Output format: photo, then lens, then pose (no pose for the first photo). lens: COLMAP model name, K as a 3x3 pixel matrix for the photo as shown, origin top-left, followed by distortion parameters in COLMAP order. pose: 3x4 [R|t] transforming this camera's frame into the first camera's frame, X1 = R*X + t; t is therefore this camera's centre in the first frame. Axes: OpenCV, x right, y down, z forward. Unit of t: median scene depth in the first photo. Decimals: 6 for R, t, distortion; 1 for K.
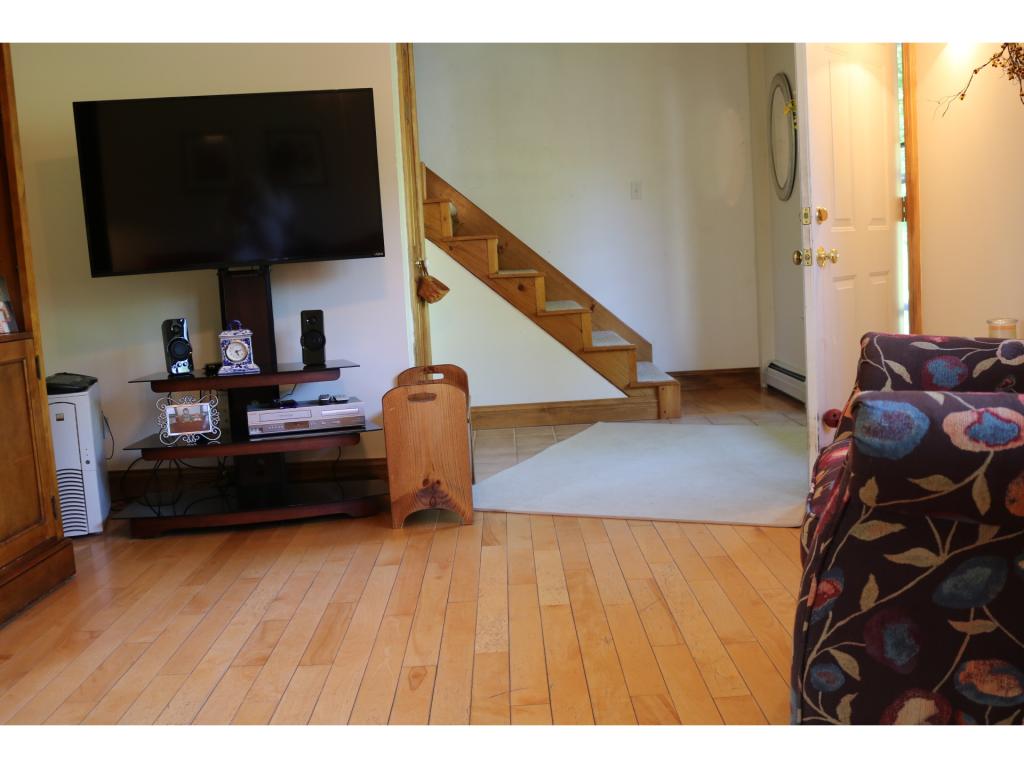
lens RADIAL K [[1008.5, 0, 504.4], [0, 1008.5, 388.3], [0, 0, 1]] dist [-0.092298, 0.000000]
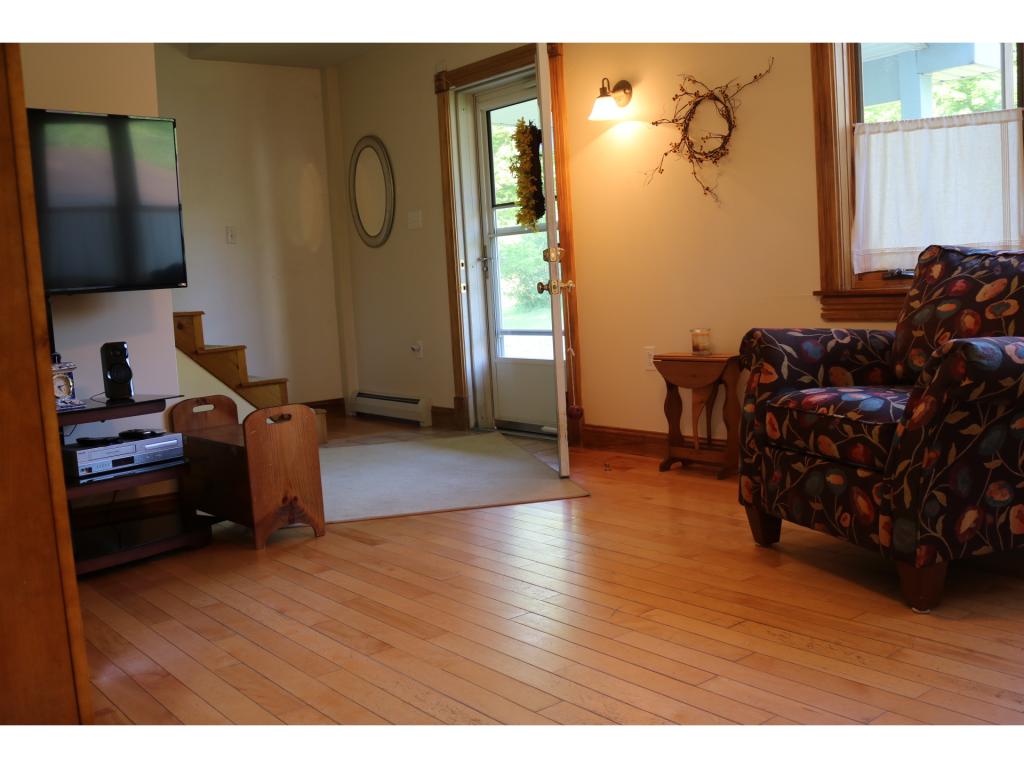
lens RADIAL K [[1008.5, 0, 511.7], [0, 1008.5, 379.3], [0, 0, 1]] dist [-0.092298, 0.000000]
pose [[0.781677, -0.047320, 0.621885, -0.534075], [0.087937, 0.995519, -0.034782, 0.025546], [-0.617453, 0.081875, 0.782336, 0.032956]]
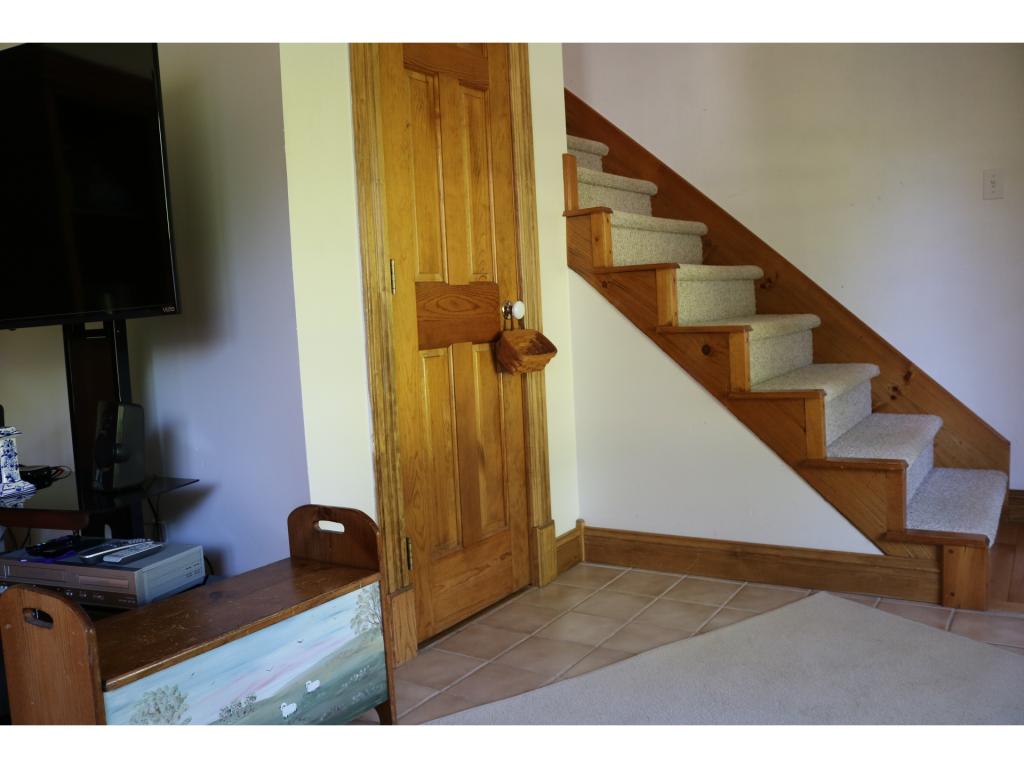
lens RADIAL K [[841.4, 0, 512.3], [0, 841.4, 386.6], [0, 0, 1]] dist [-0.158913, 0.120186]
pose [[0.822862, 0.063795, -0.564649, 0.315119], [-0.065006, 0.997723, 0.017991, -0.122204], [0.564511, 0.021901, 0.825135, 0.804837]]
